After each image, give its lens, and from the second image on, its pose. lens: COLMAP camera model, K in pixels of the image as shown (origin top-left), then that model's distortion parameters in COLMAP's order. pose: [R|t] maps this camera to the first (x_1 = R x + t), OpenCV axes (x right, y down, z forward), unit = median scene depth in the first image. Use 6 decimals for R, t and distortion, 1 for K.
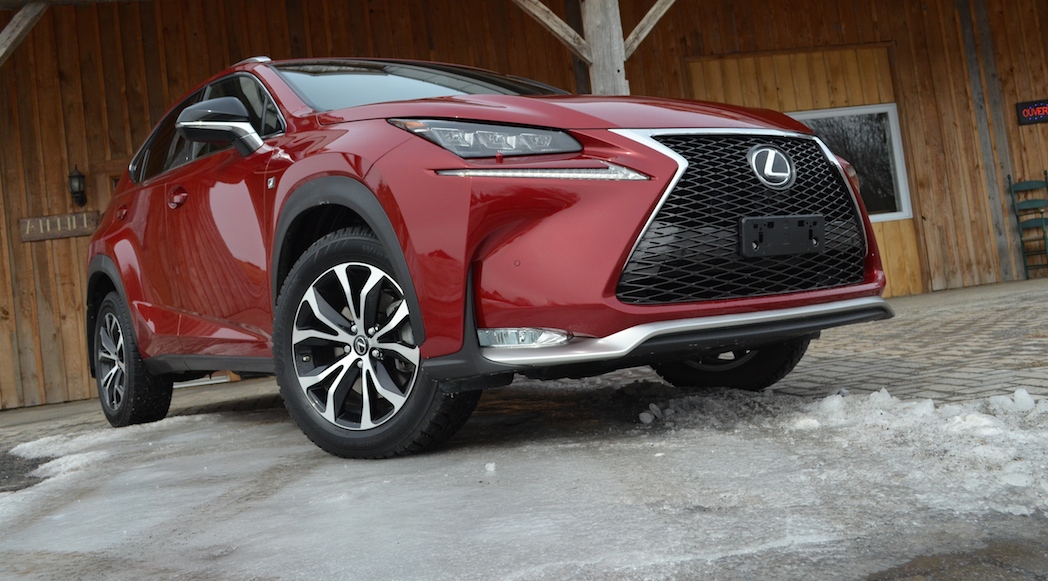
lens RADIAL K [[1058.6, 0, 526.2], [0, 1058.6, 263.9], [0, 0, 1]] dist [-0.059835, 0.000000]
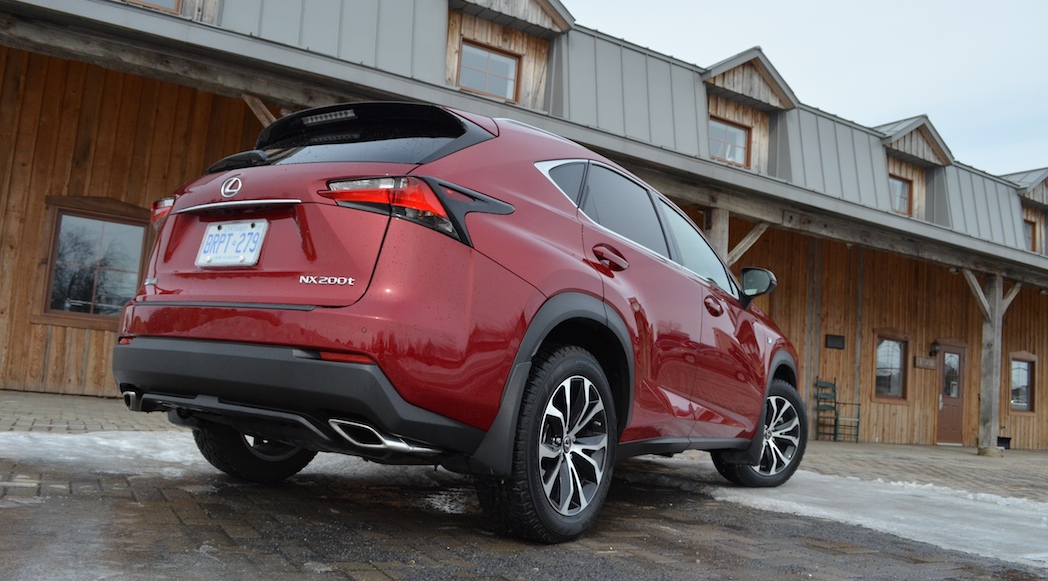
lens RADIAL K [[814.9, 0, 523.3], [0, 814.9, 318.8], [0, 0, 1]] dist [-0.083040, 0.012195]
pose [[0.920940, 0.224873, 0.318279, -0.628606], [-0.207403, 0.974269, -0.088227, 0.057623], [-0.329929, 0.015240, 0.943883, -0.083194]]
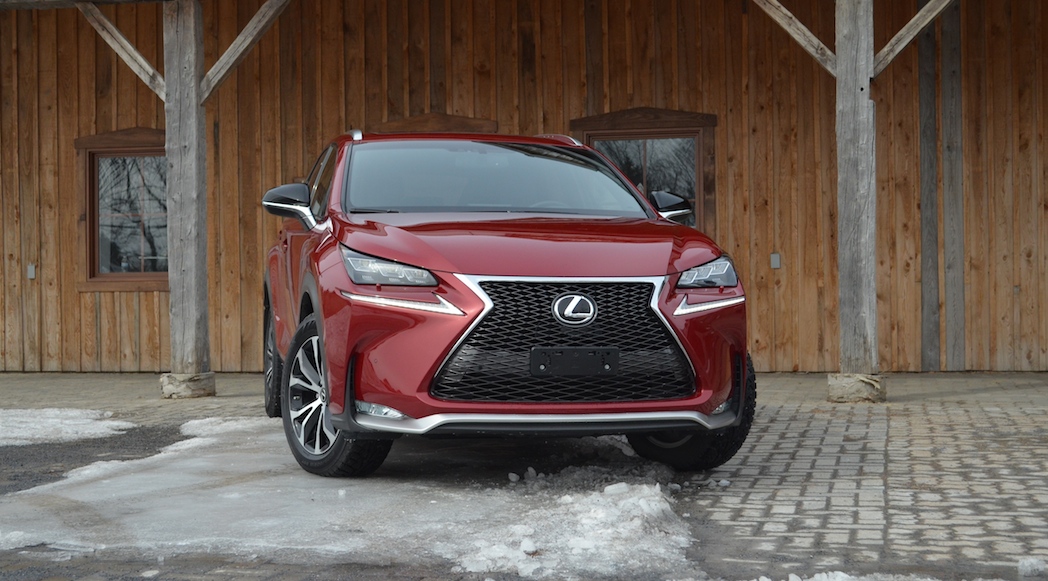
lens RADIAL K [[1601.1, 0, 532.9], [0, 1601.1, 284.5], [0, 0, 1]] dist [-0.010817, 0.000000]
pose [[0.916906, 0.109352, -0.383831, 0.397323], [-0.083079, 0.992960, 0.084431, -0.119999], [0.390361, -0.045527, 0.919535, -0.372605]]
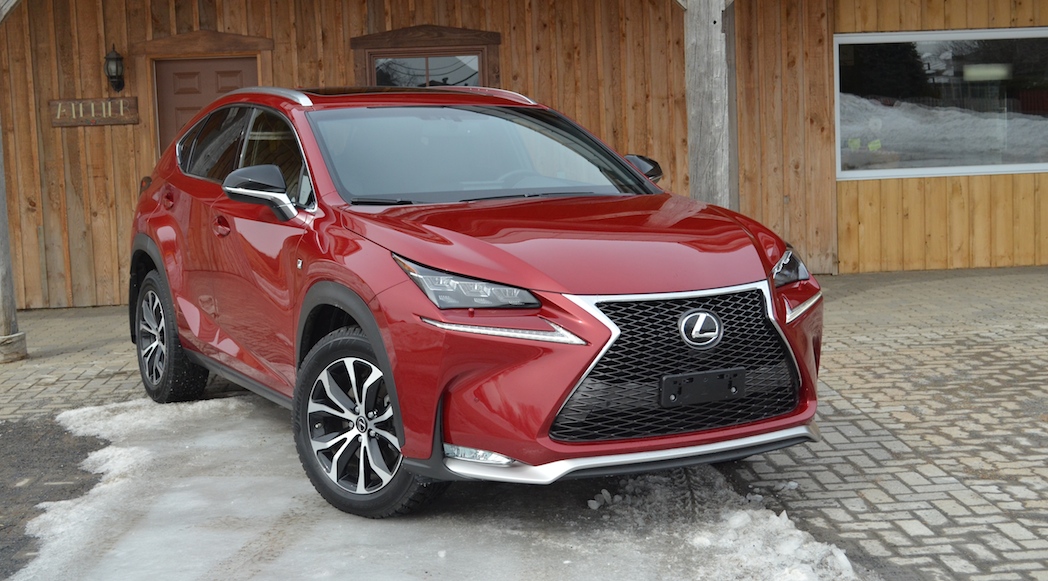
lens RADIAL K [[1444.6, 0, 527.2], [0, 1444.6, 286.4], [0, 0, 1]] dist [-0.025275, 0.000000]
pose [[0.990289, 0.095492, -0.101037, 0.081540], [-0.078455, 0.983848, 0.160896, -0.159372], [0.114770, -0.151407, 0.981786, -0.258395]]
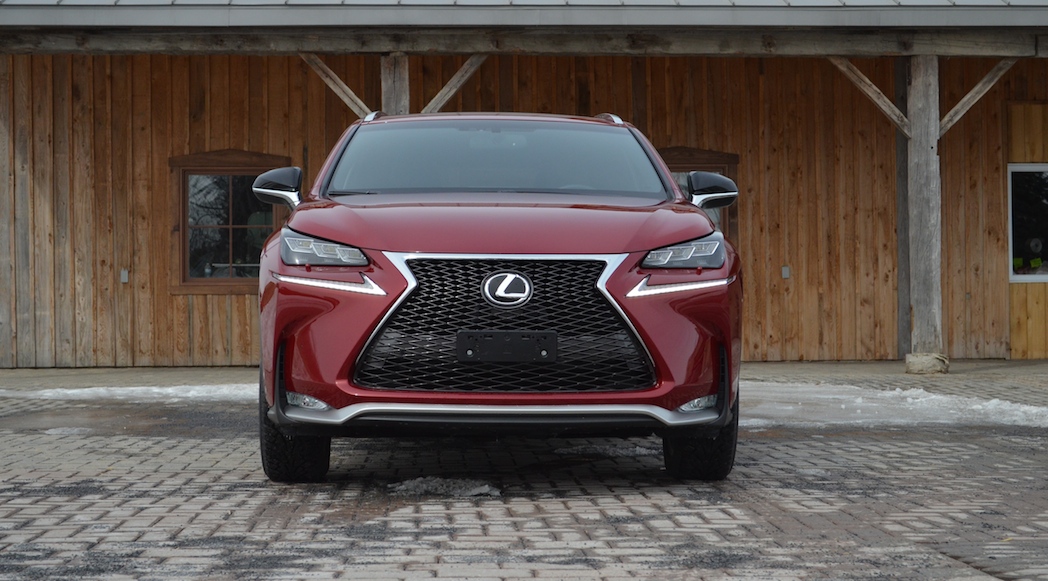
lens RADIAL K [[1859.3, 0, 534.0], [0, 1859.3, 283.3], [0, 0, 1]] dist [0.015997, 0.000000]
pose [[0.986233, 0.112198, -0.121478, -0.094640], [-0.107287, 0.993151, 0.046265, -0.083733], [0.125837, -0.032595, 0.991515, -1.295893]]
